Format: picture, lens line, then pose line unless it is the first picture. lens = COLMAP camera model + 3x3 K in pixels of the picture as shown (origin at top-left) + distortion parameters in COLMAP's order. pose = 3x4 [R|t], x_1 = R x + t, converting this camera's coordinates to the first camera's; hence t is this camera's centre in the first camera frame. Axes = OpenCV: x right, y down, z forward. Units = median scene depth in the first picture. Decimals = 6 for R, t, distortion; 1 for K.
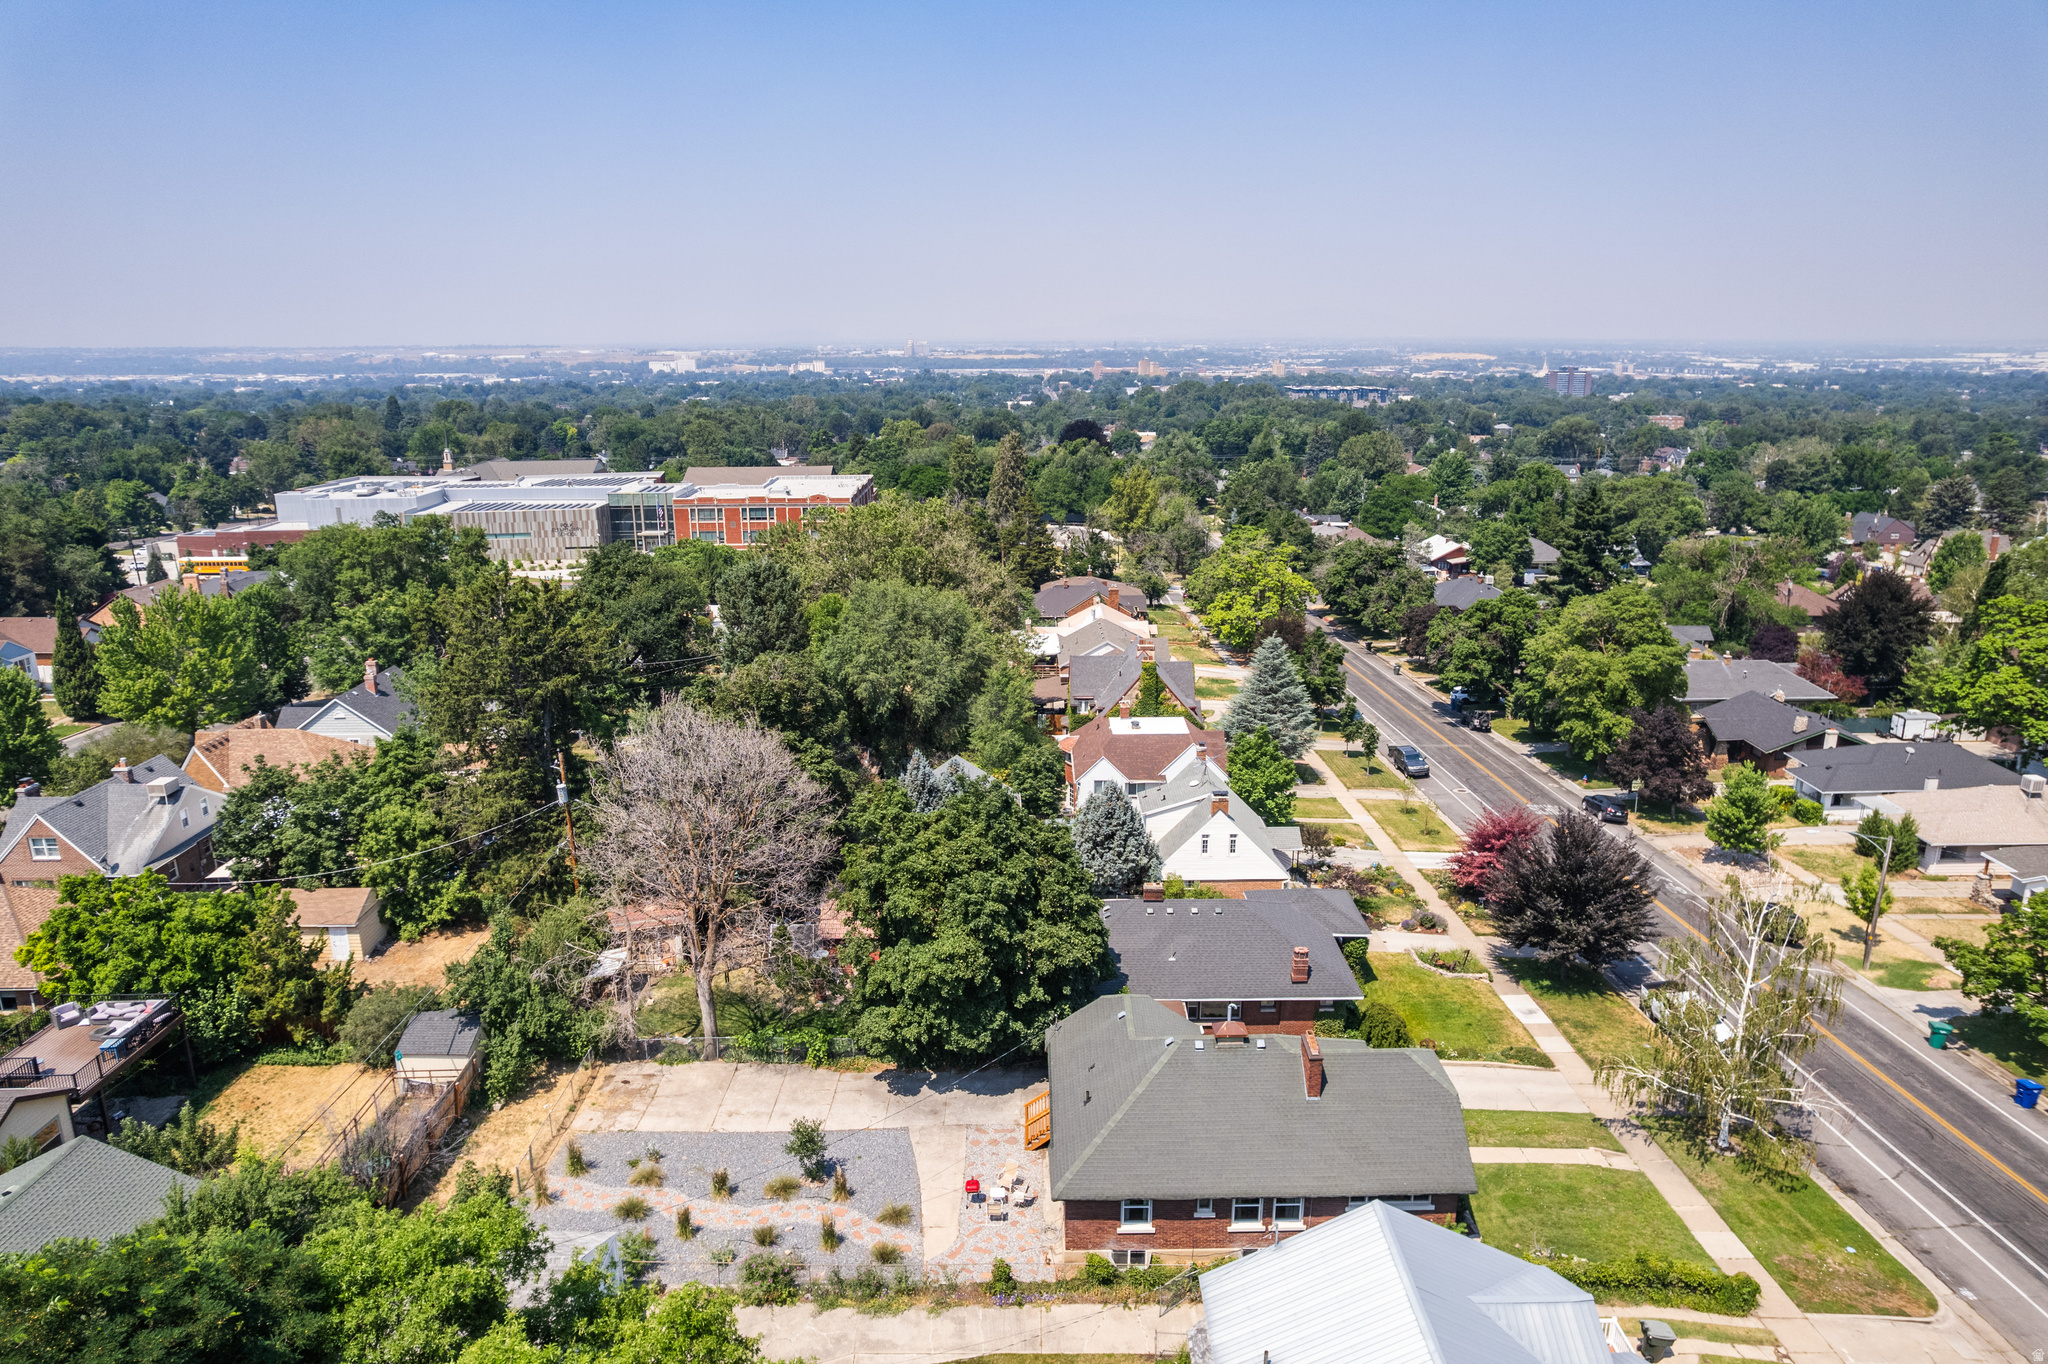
lens RADIAL K [[1301.8, 0, 1026.2], [0, 1301.8, 682.4], [0, 0, 1]] dist [-0.075367, 0.058781]
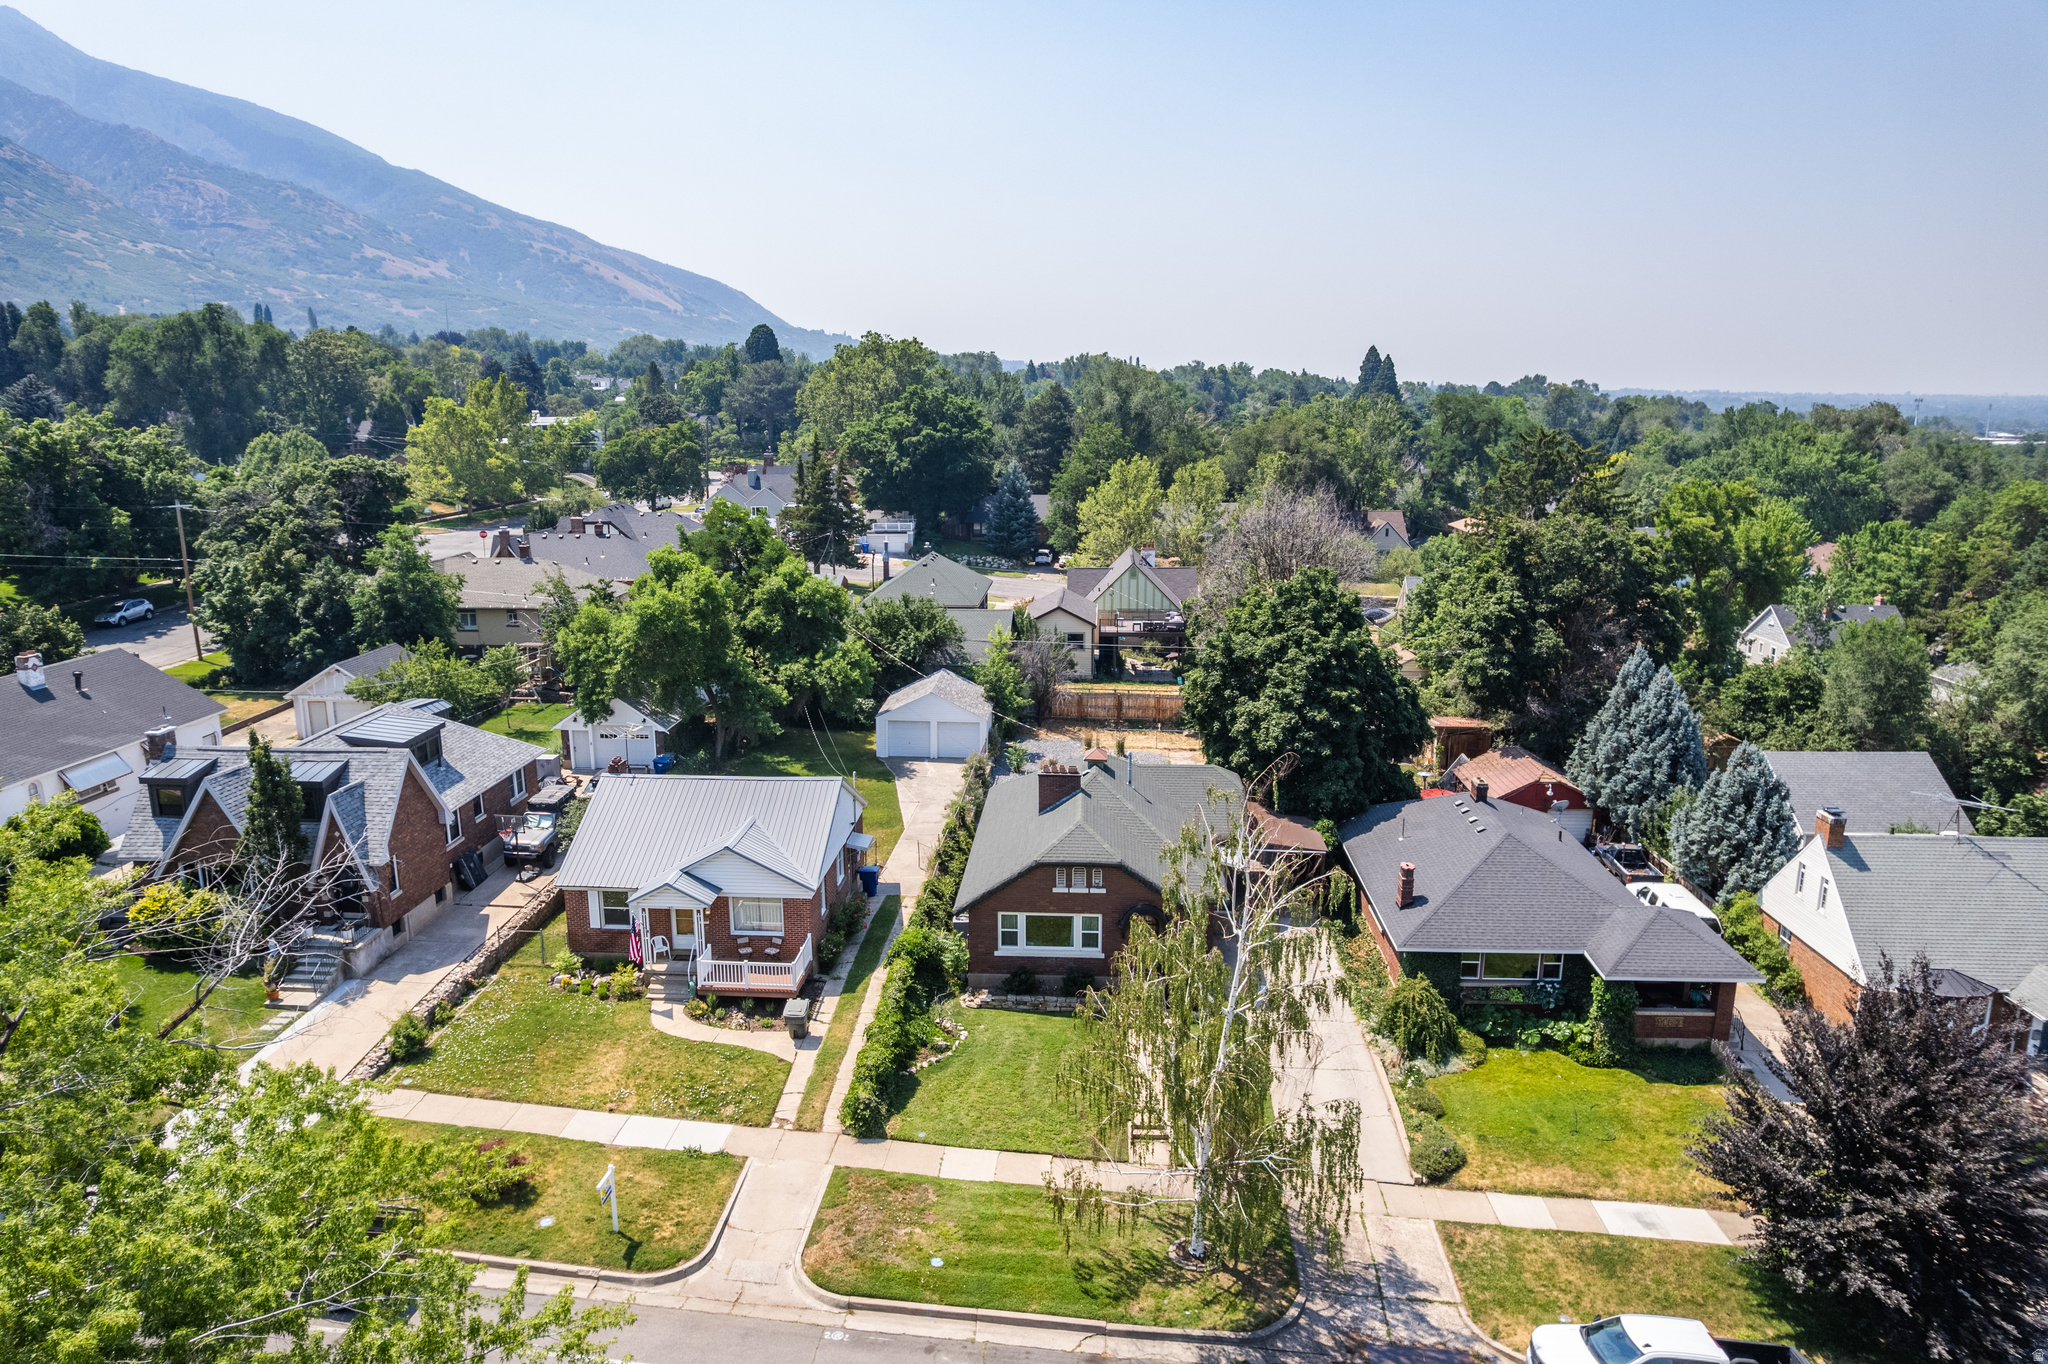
lens RADIAL K [[1301.8, 0, 1021.3], [0, 1301.8, 688.1], [0, 0, 1]] dist [-0.075367, 0.058781]
pose [[-0.058064, 0.226356, -0.972312, 0.238361], [-0.261278, 0.936562, 0.233636, -0.004281], [0.963516, 0.267610, 0.004761, 0.182247]]
